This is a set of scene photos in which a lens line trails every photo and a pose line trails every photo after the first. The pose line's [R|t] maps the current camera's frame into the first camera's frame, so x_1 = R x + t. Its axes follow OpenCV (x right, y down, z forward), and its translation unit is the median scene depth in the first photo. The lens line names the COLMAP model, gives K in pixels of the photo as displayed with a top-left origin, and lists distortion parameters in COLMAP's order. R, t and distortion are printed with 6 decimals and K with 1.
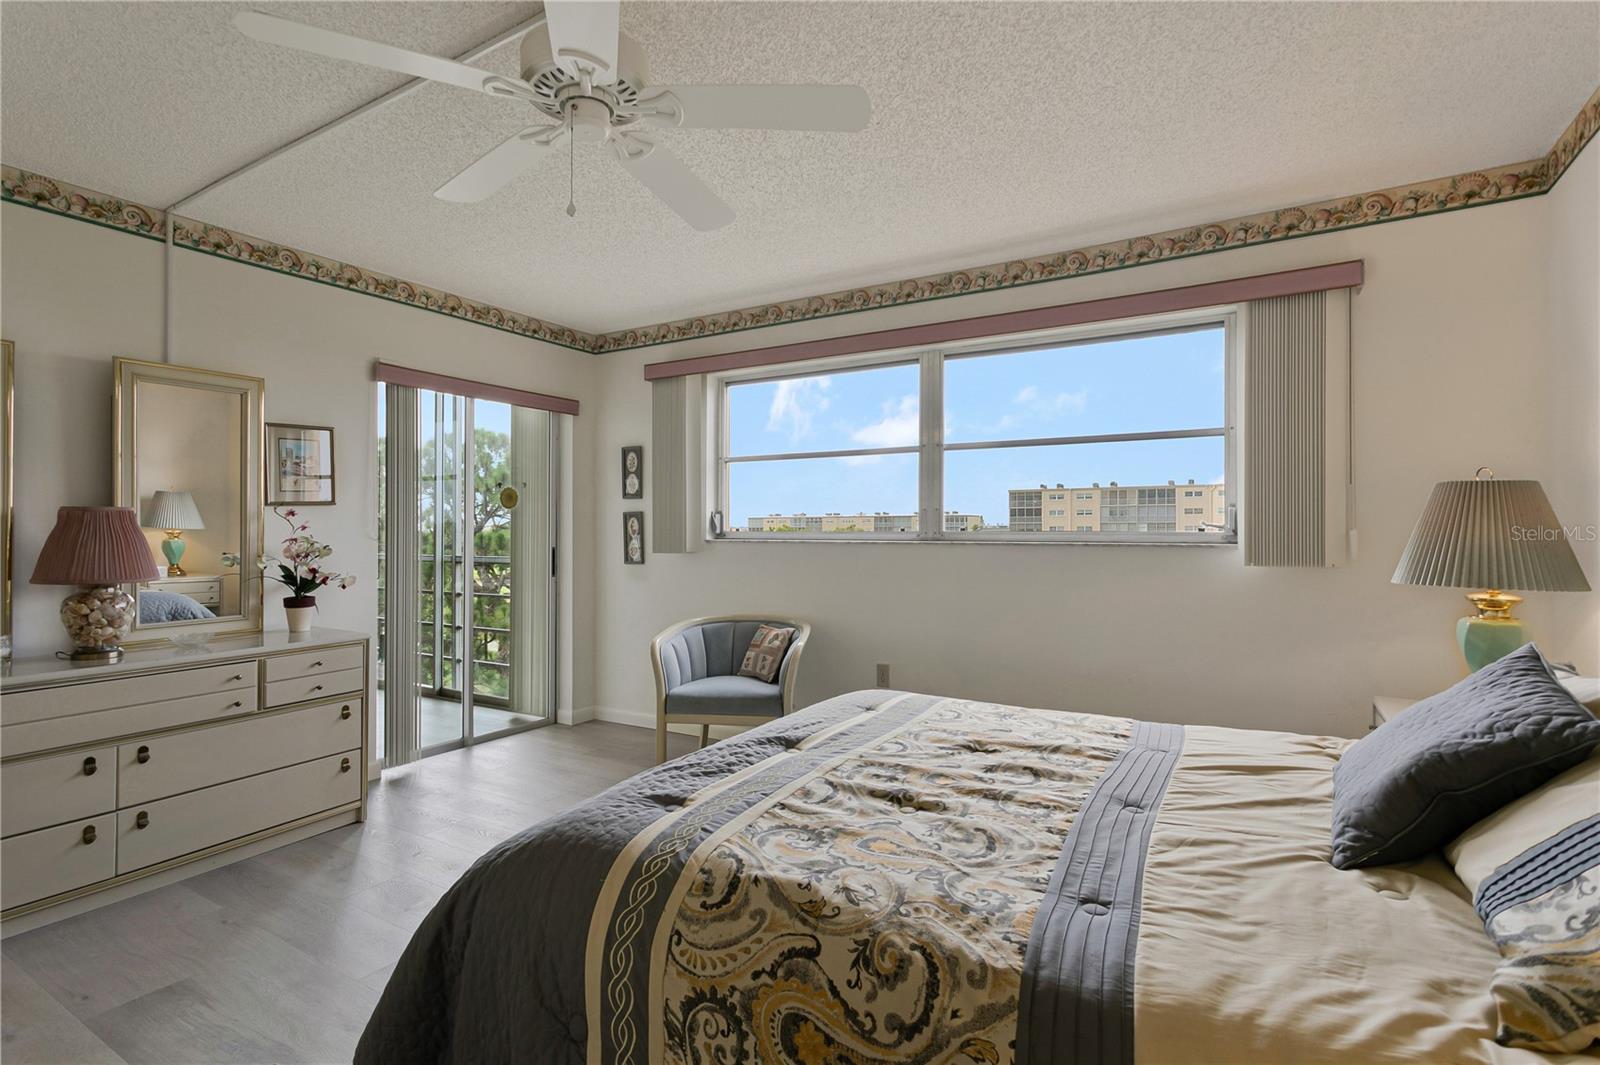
lens RADIAL K [[772.9, 0, 809.8], [0, 772.9, 527.1], [0, 0, 1]] dist [0.008639, -0.001059]
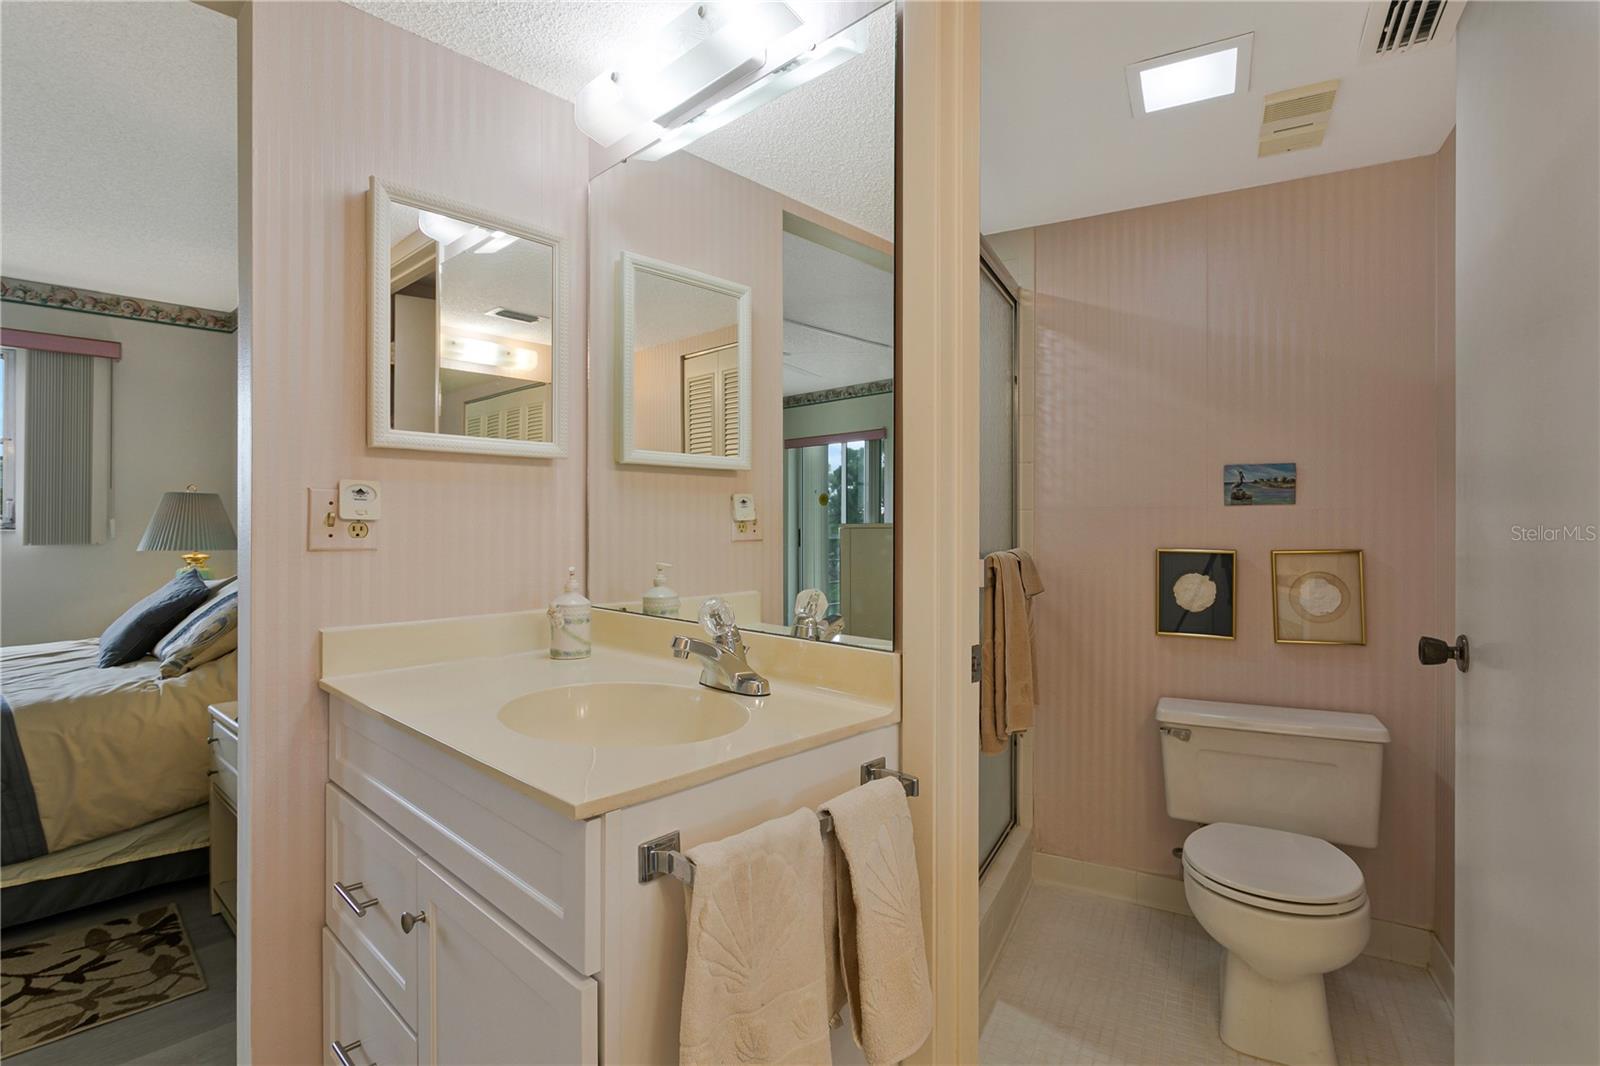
lens RADIAL K [[772.9, 0, 804.9], [0, 772.9, 526.0], [0, 0, 1]] dist [0.008639, -0.001059]
pose [[0.231391, 0.001310, 0.972860, -0.474079], [-0.009216, 0.999957, 0.000846, 0.003058], [-0.972817, -0.009161, 0.231393, -0.681314]]
